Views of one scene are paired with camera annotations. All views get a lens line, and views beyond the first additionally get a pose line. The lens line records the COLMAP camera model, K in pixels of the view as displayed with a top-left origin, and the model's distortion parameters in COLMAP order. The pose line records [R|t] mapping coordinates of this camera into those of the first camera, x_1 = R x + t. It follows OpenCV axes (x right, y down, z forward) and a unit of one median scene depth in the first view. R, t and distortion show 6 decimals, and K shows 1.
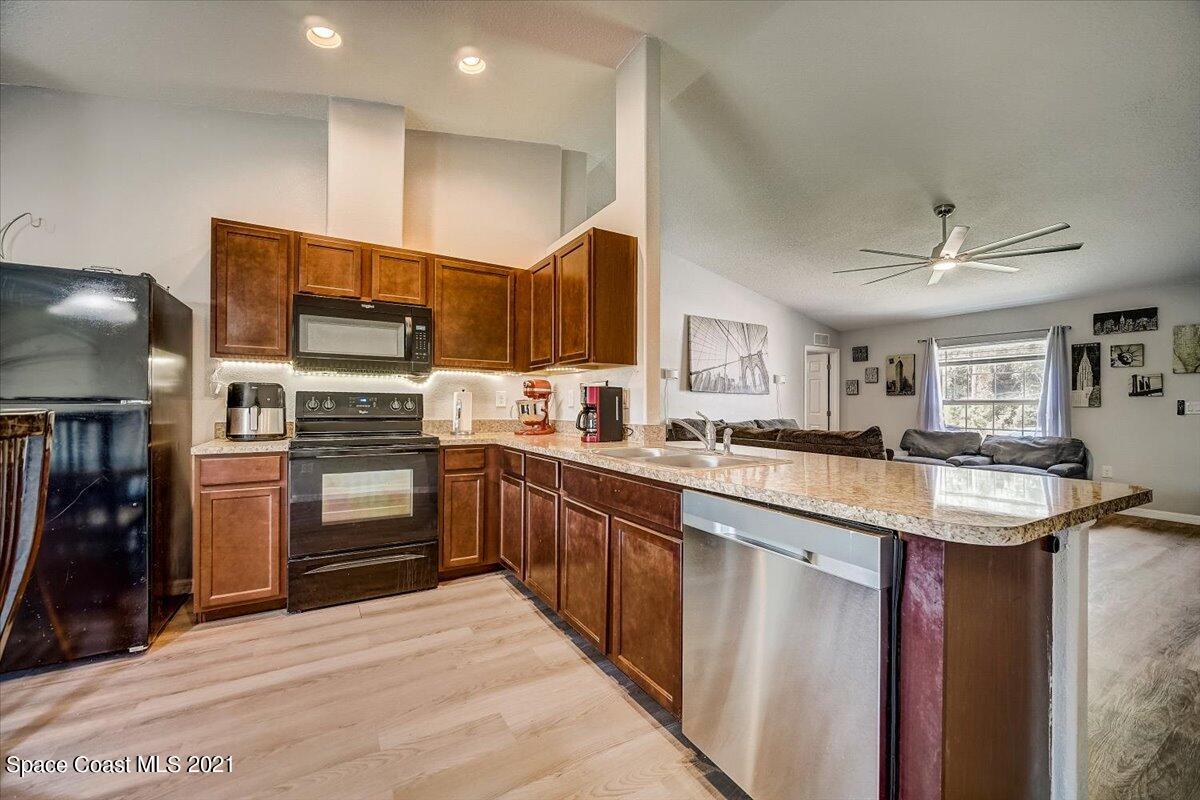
lens RADIAL K [[477.6, 0, 604.3], [0, 477.6, 401.2], [0, 0, 1]] dist [-0.003248, 0.000878]
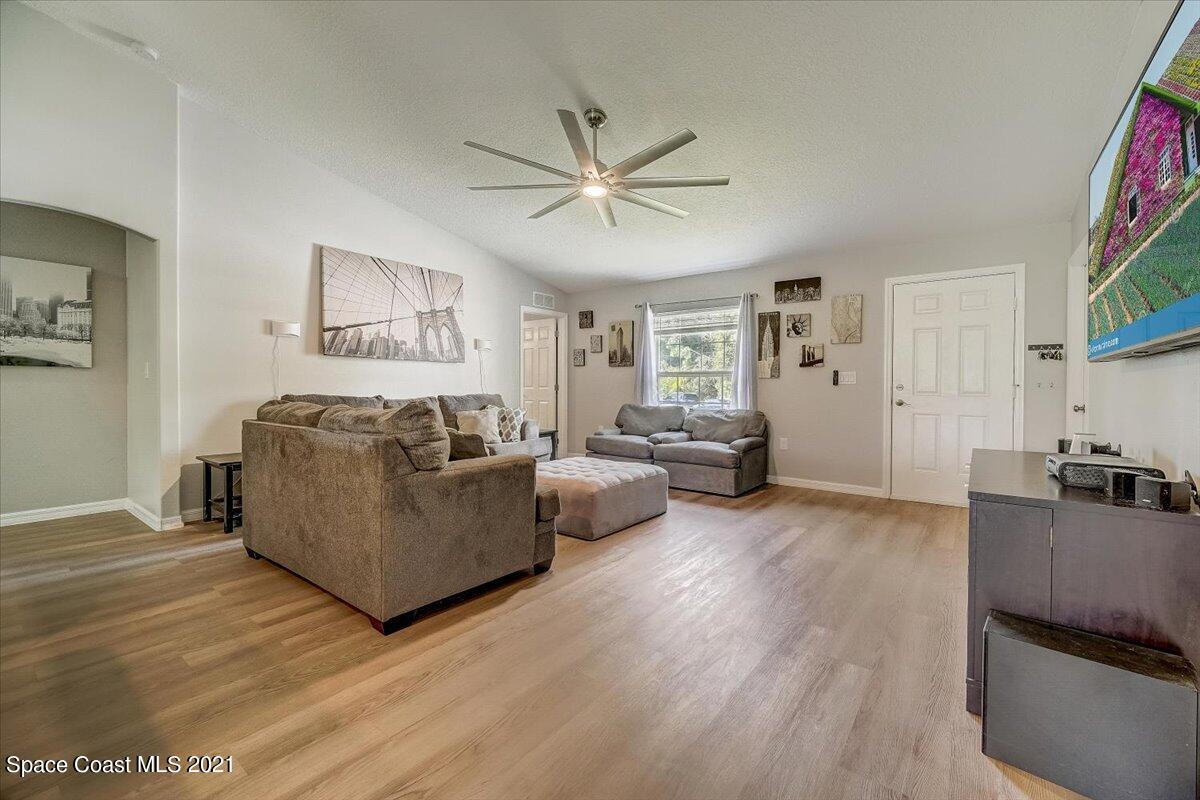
lens RADIAL K [[488.6, 0, 623.1], [0, 488.6, 389.1], [0, 0, 1]] dist [0.000009, -0.000241]
pose [[0.922810, -0.005421, 0.385217, 0.449543], [-0.002519, 0.999795, 0.020104, 0.019409], [-0.385246, -0.019522, 0.922607, 0.248701]]
